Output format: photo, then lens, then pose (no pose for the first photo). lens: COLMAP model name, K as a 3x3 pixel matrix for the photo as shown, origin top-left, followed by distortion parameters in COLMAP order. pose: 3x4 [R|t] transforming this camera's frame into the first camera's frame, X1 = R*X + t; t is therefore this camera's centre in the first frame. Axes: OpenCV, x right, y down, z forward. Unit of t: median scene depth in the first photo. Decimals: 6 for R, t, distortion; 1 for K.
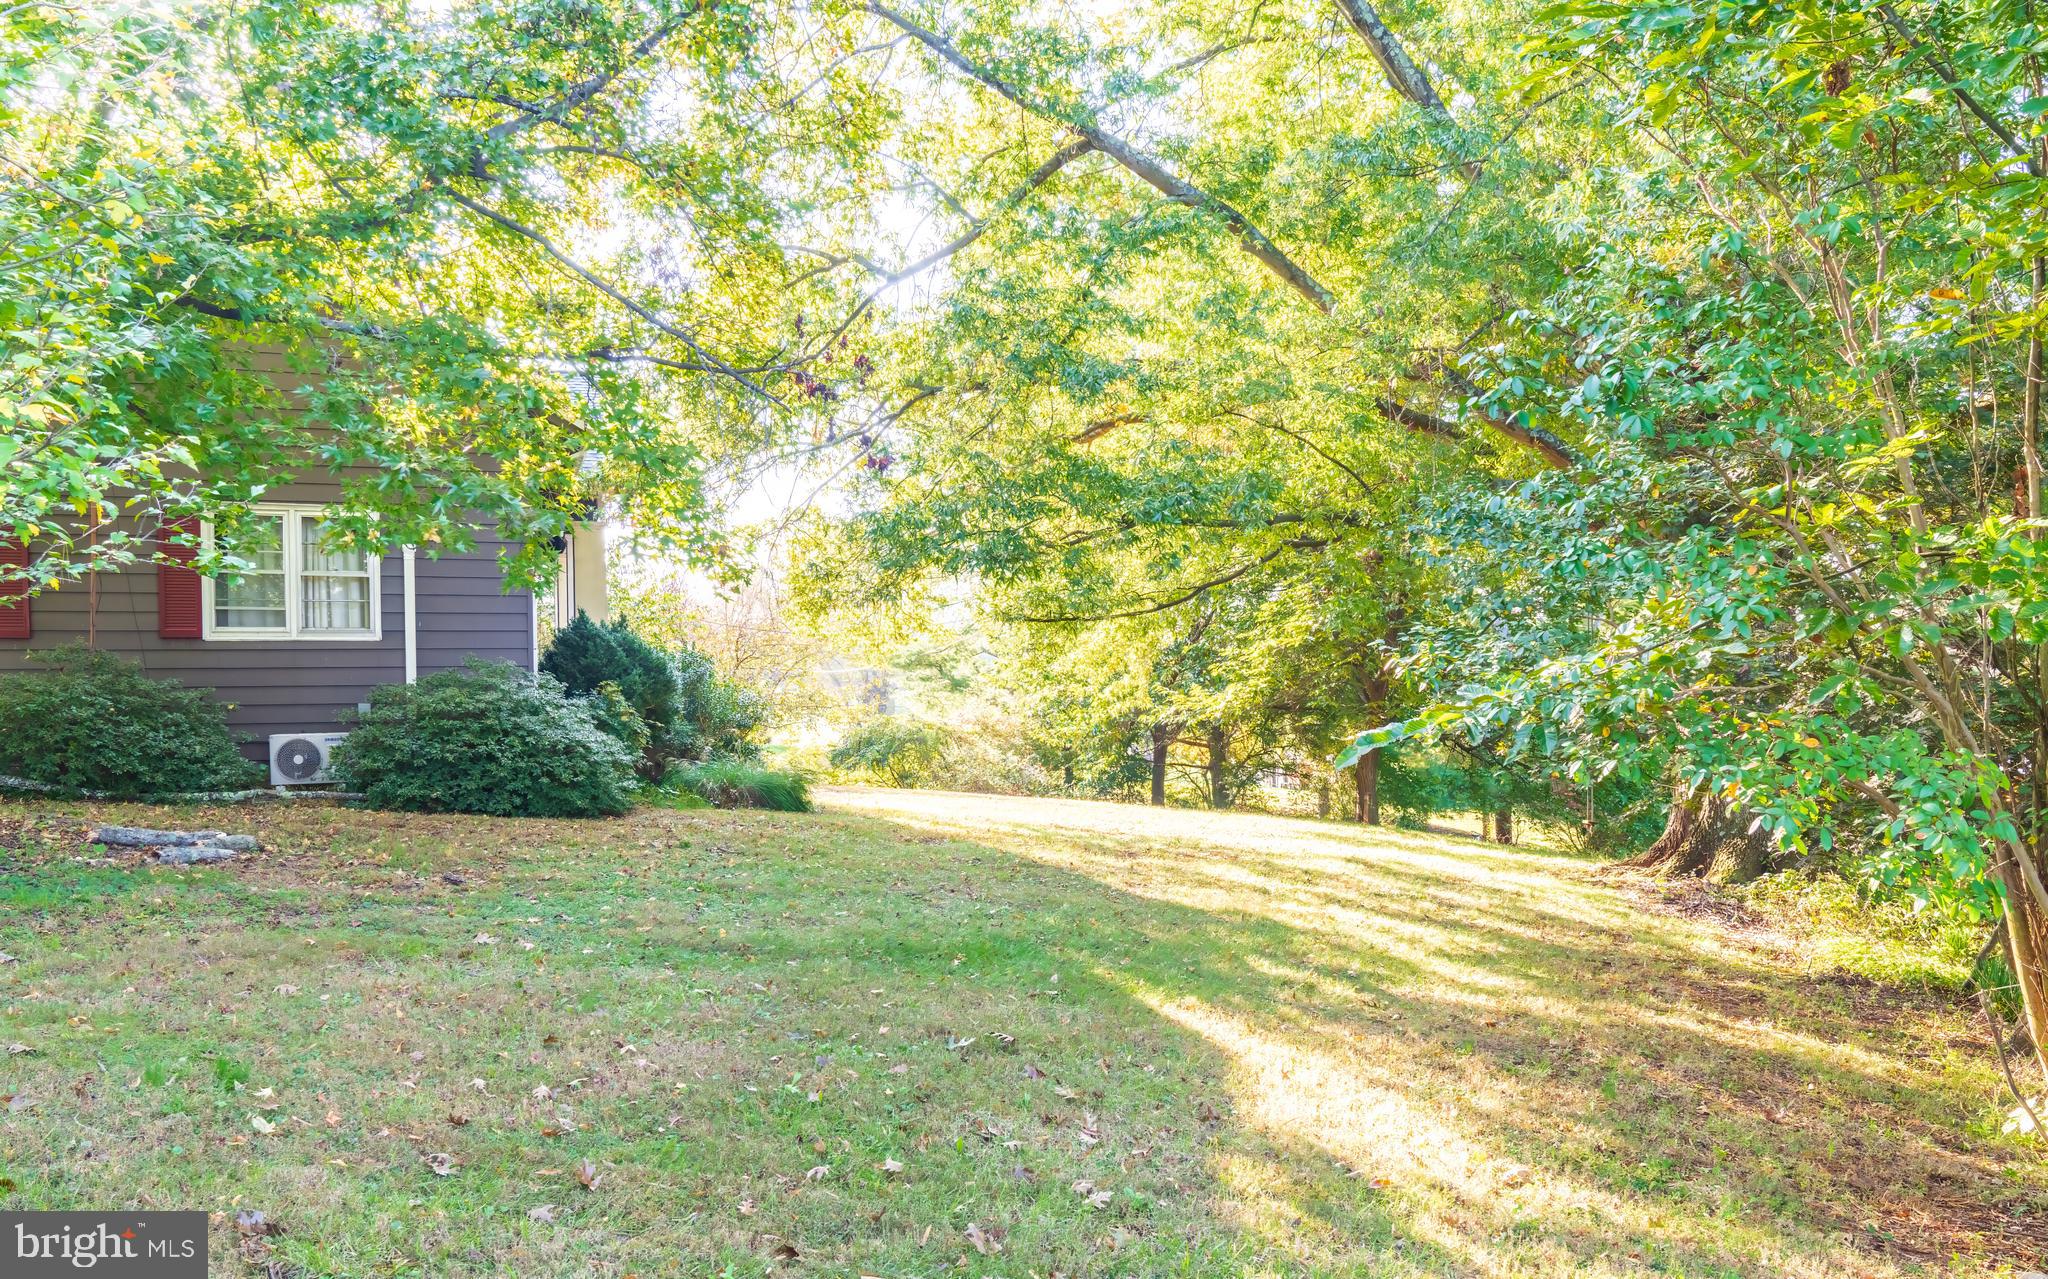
lens RADIAL K [[1362.2, 0, 1024.5], [0, 1362.2, 639.2], [0, 0, 1]] dist [-0.002667, -0.001932]
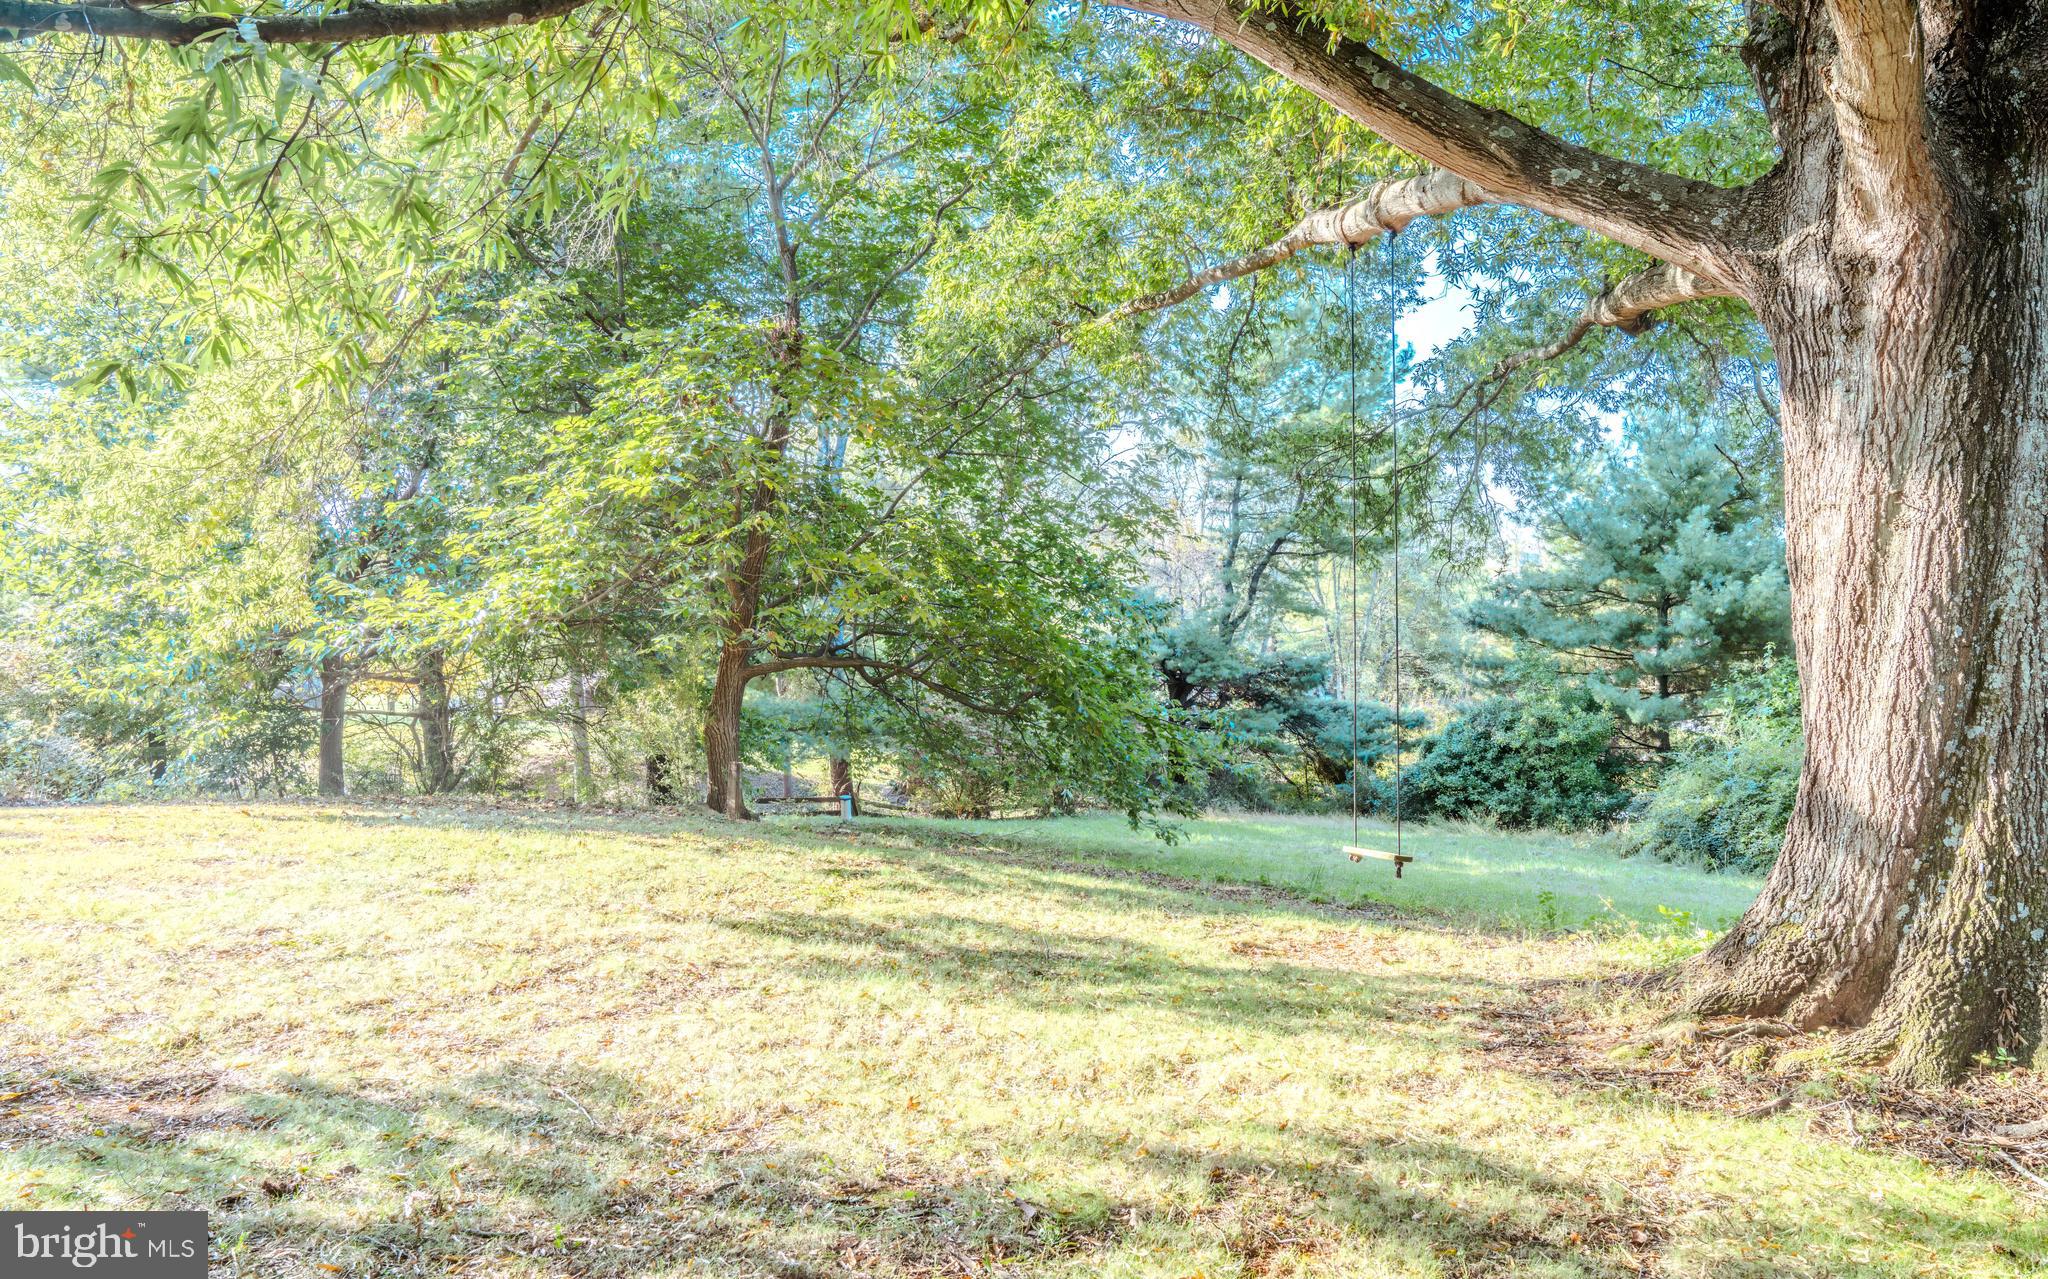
lens RADIAL K [[1362.2, 0, 1031.5], [0, 1362.2, 639.7], [0, 0, 1]] dist [-0.002667, -0.001932]
pose [[0.837846, -0.025785, 0.545297, 0.034966], [-0.011602, 0.997817, 0.065008, 0.017329], [-0.545783, -0.060793, 0.835718, 0.376156]]
